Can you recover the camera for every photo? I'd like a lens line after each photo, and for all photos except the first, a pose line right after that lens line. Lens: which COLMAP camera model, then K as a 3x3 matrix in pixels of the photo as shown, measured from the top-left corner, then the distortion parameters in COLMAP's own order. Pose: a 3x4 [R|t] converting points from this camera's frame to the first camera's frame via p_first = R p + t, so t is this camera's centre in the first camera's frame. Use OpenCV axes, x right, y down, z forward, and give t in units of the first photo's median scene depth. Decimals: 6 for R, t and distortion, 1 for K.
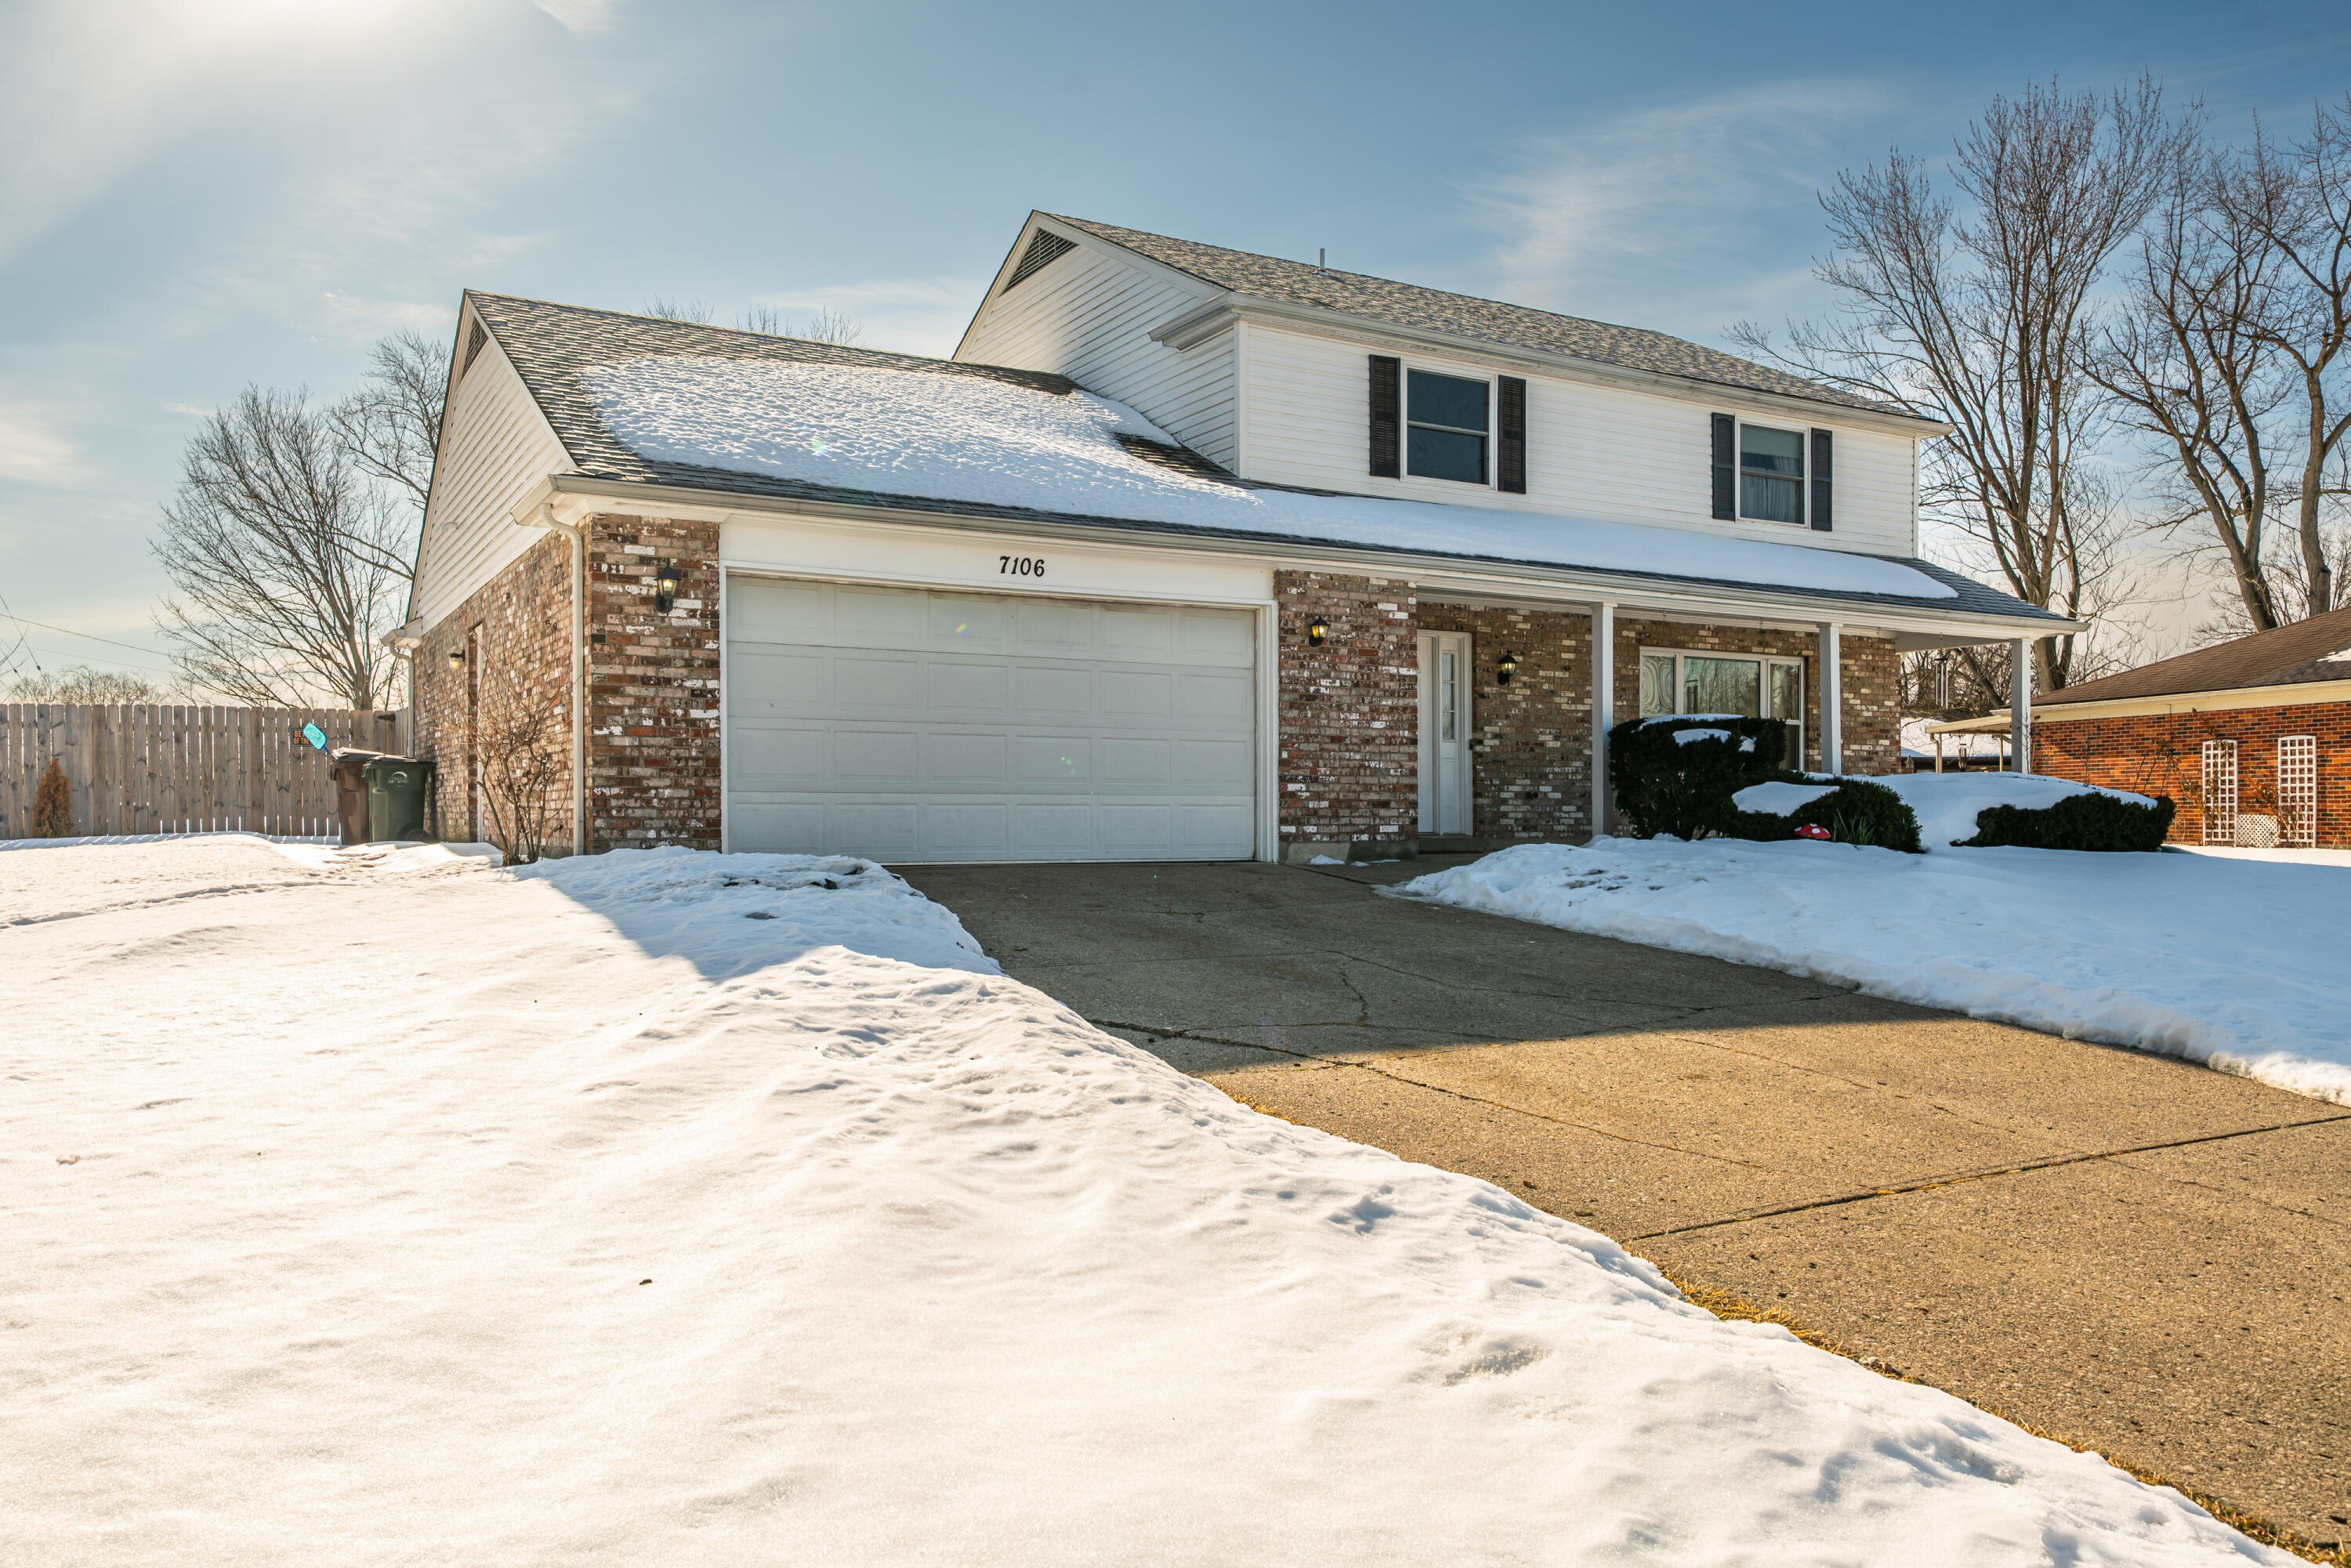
lens RADIAL K [[1678.2, 0, 1164.5], [0, 1678.2, 798.8], [0, 0, 1]] dist [-0.005578, -0.000619]
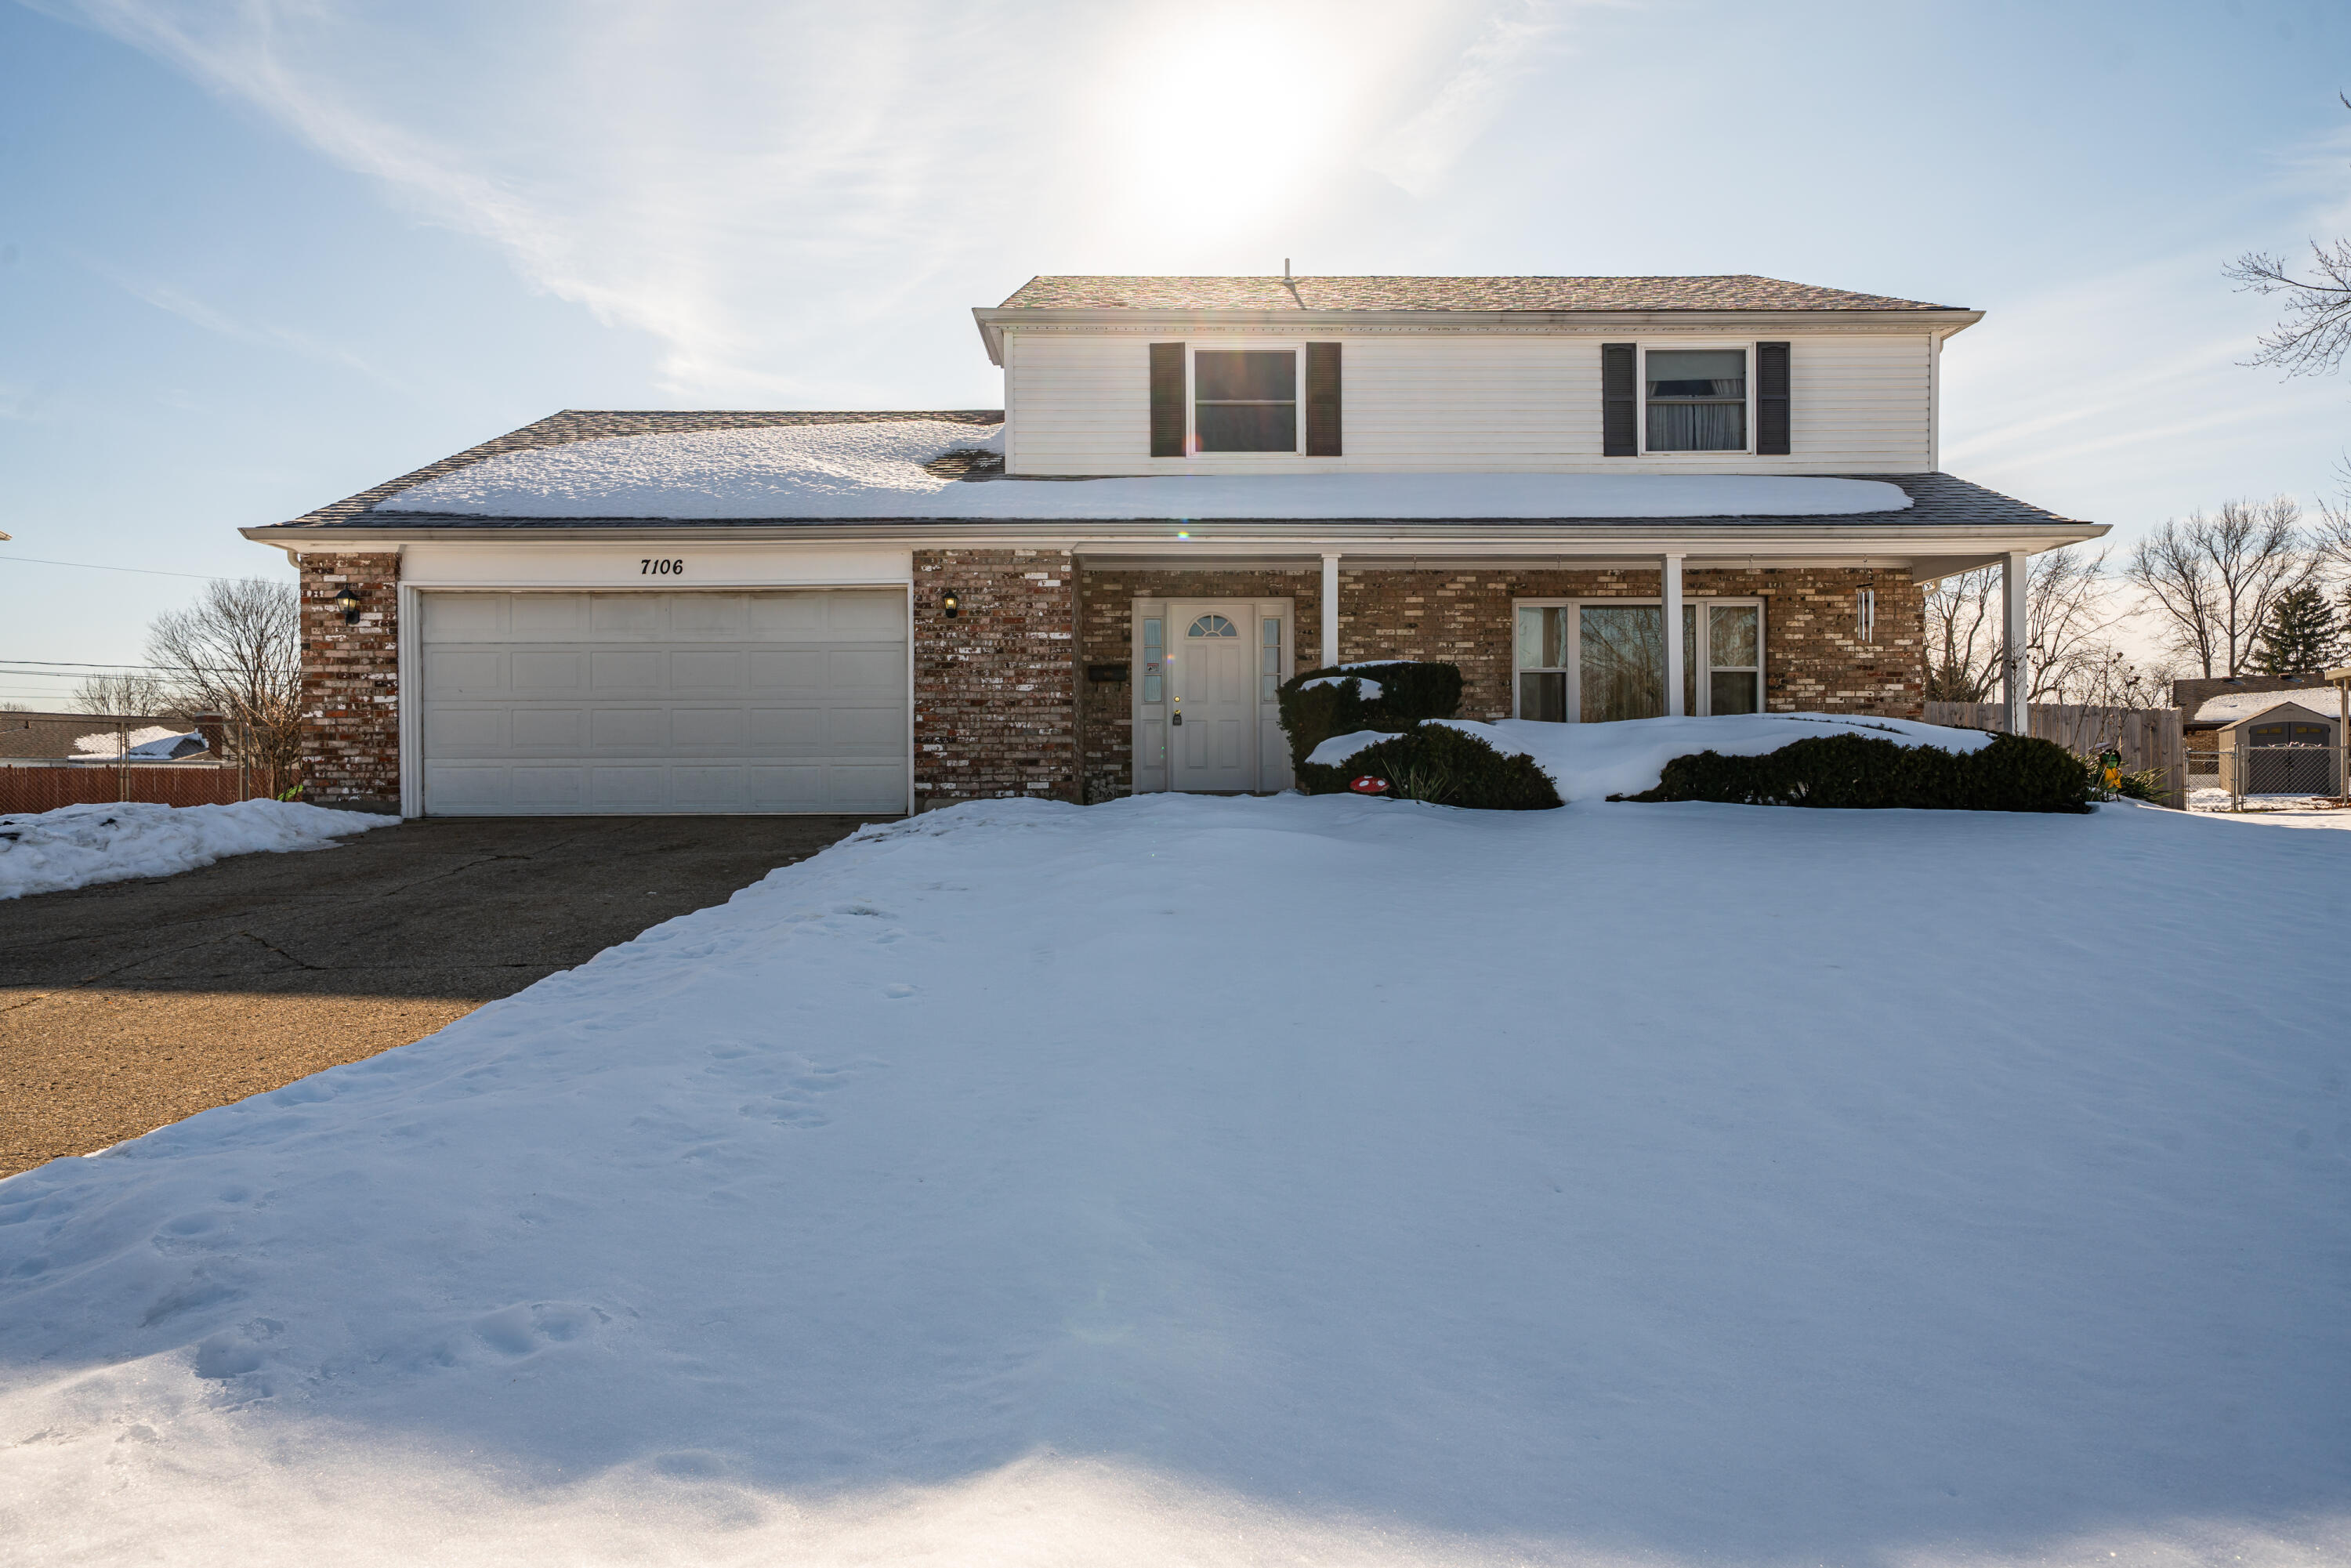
lens RADIAL K [[1244.2, 0, 1184.5], [0, 1244.2, 781.1], [0, 0, 1]] dist [0.001400, 0.000506]
pose [[0.876778, -0.009011, -0.480812, 0.593391], [0.010966, 0.999939, 0.001257, 0.015263], [0.480771, -0.006375, 0.876823, 0.355762]]
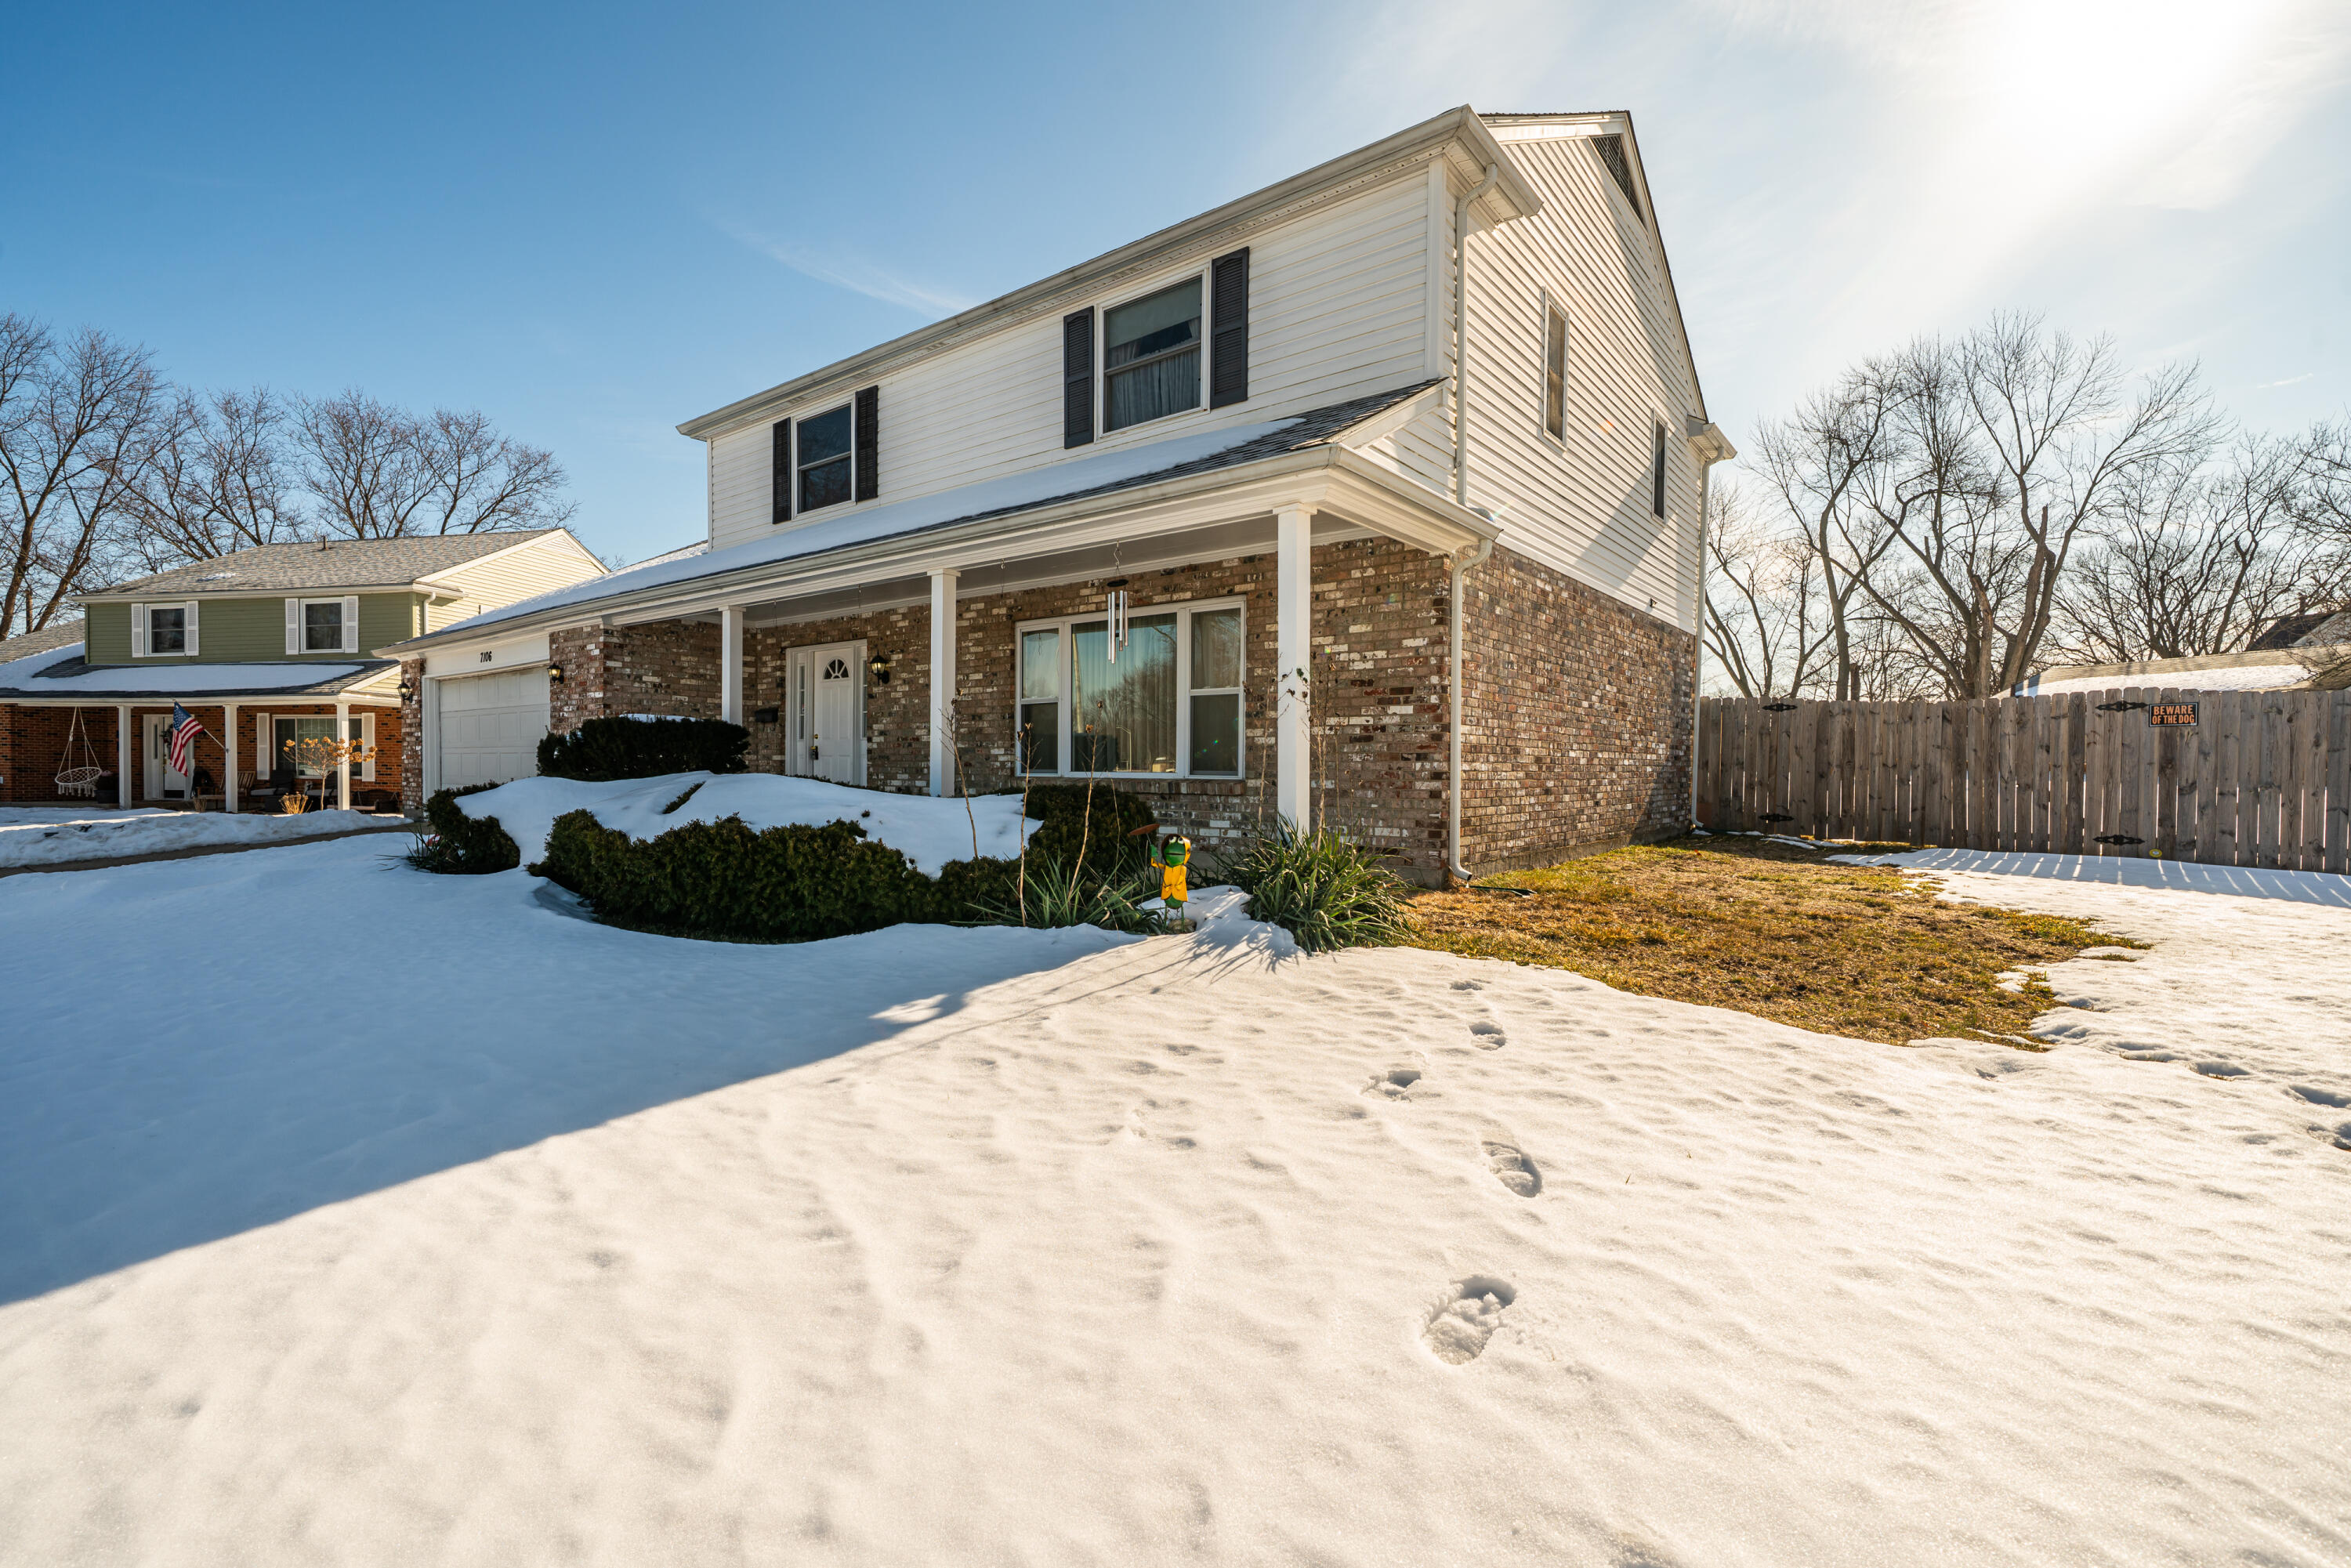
lens RADIAL K [[1043.7, 0, 1171.8], [0, 1043.7, 779.8], [0, 0, 1]] dist [-0.002109, -0.000253]
pose [[0.369658, 0.014541, -0.929054, 1.060472], [0.006016, 0.999819, 0.018042, -0.022741], [0.929149, -0.012259, 0.369503, 1.122482]]
